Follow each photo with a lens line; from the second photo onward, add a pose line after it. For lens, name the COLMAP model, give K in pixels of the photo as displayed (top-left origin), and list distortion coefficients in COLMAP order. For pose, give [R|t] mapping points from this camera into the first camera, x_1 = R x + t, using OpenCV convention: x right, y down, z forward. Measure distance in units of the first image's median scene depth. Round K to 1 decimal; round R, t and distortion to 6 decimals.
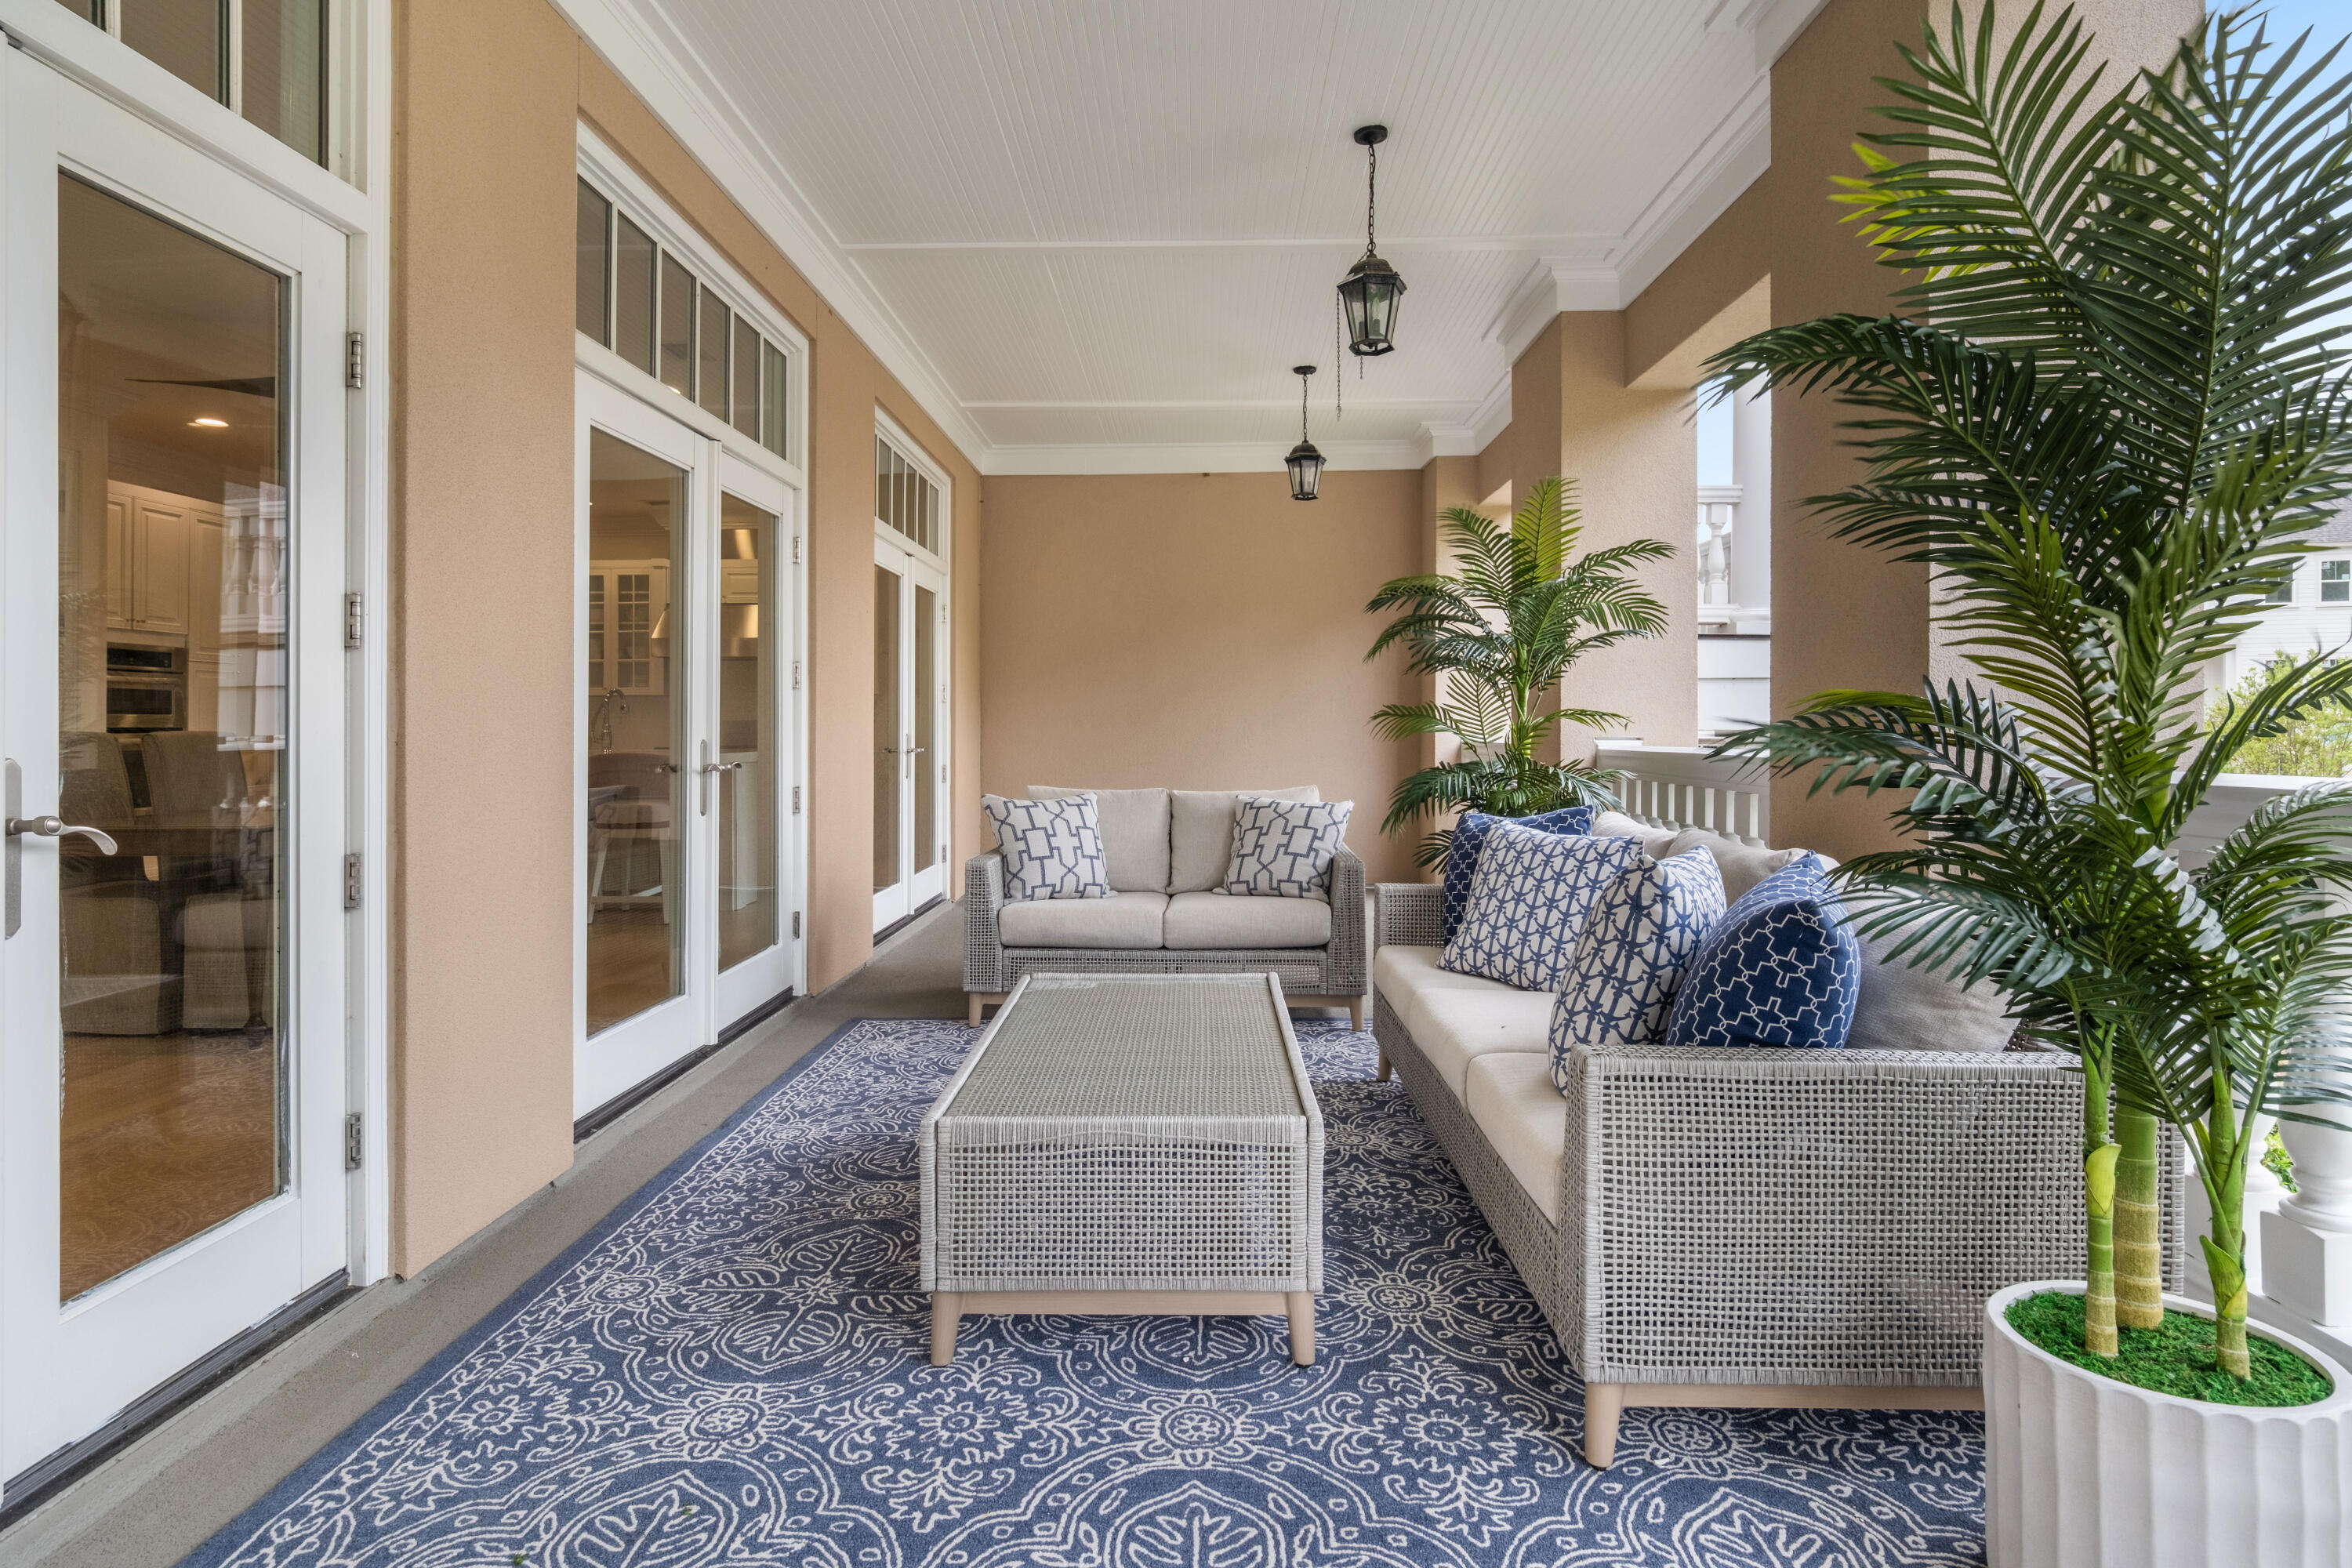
lens RADIAL K [[1238.5, 0, 1160.1], [0, 1238.5, 754.2], [0, 0, 1]] dist [-0.002031, -0.002475]
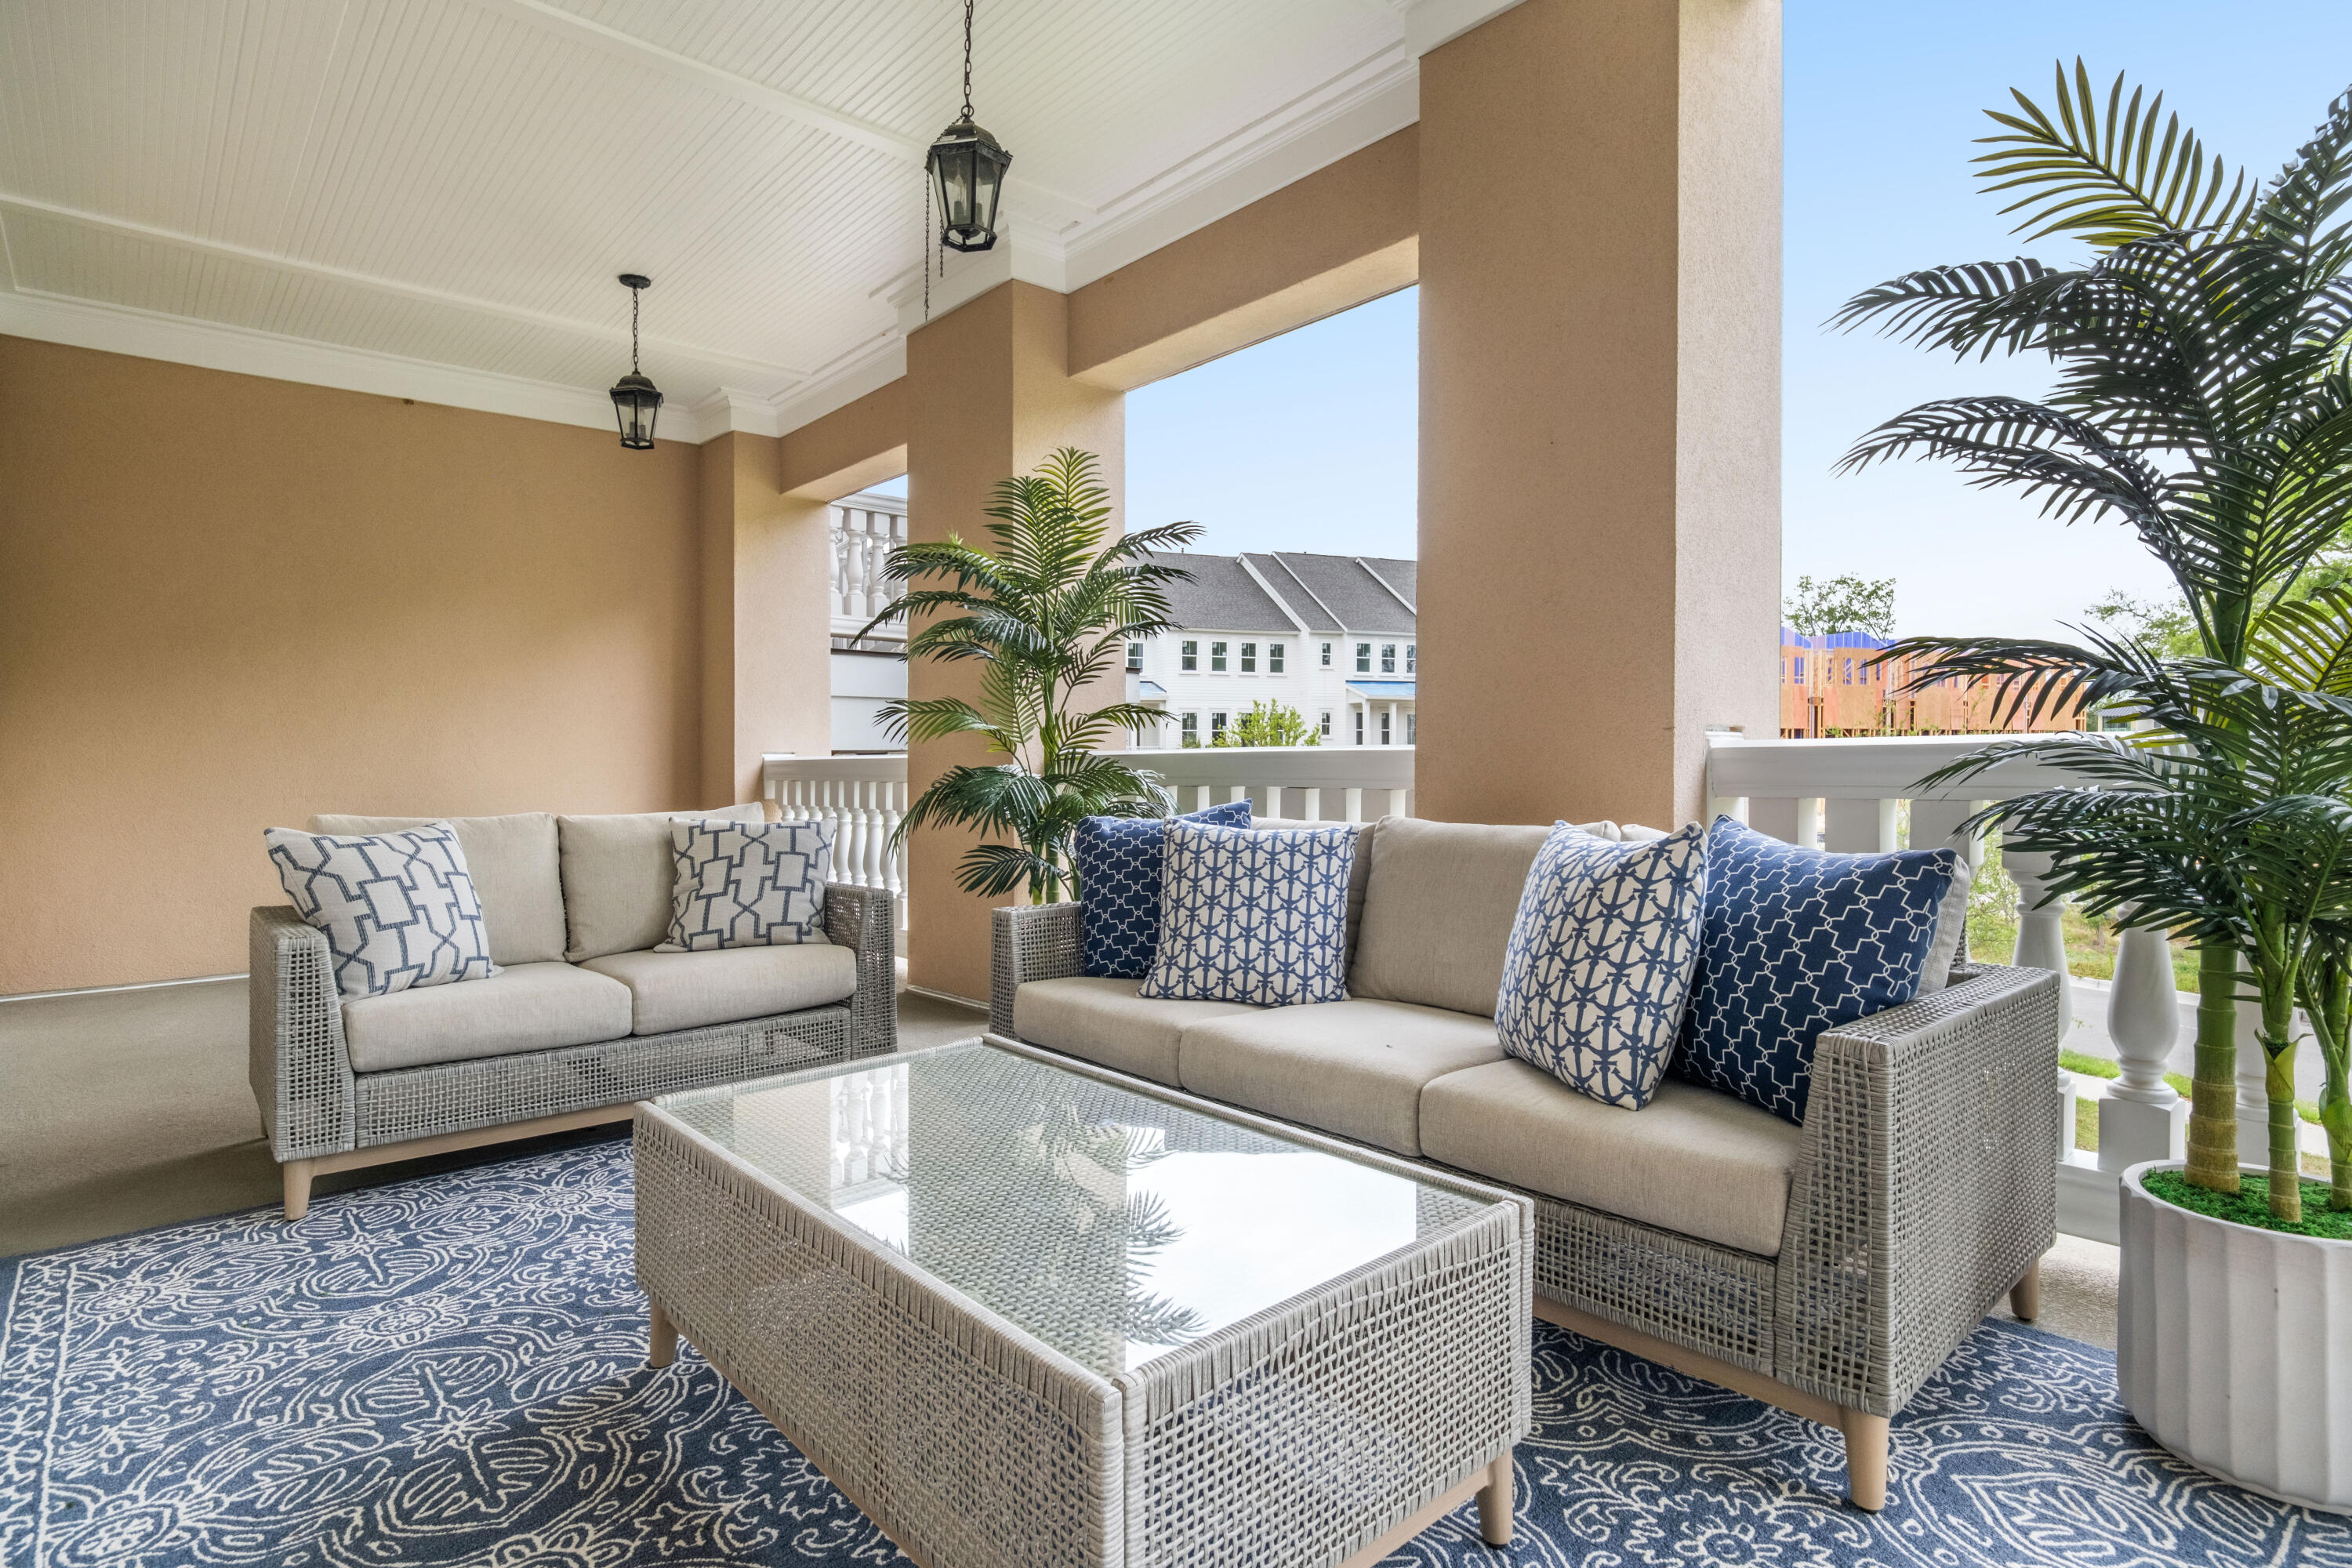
lens RADIAL K [[1210.2, 0, 1176.9], [0, 1210.2, 807.2], [0, 0, 1]] dist [0.010315, -0.012407]
pose [[0.729760, -0.028232, 0.683120, -0.234604], [0.021387, 0.999601, 0.018464, 0.021988], [-0.683369, 0.001135, 0.730072, 0.290611]]
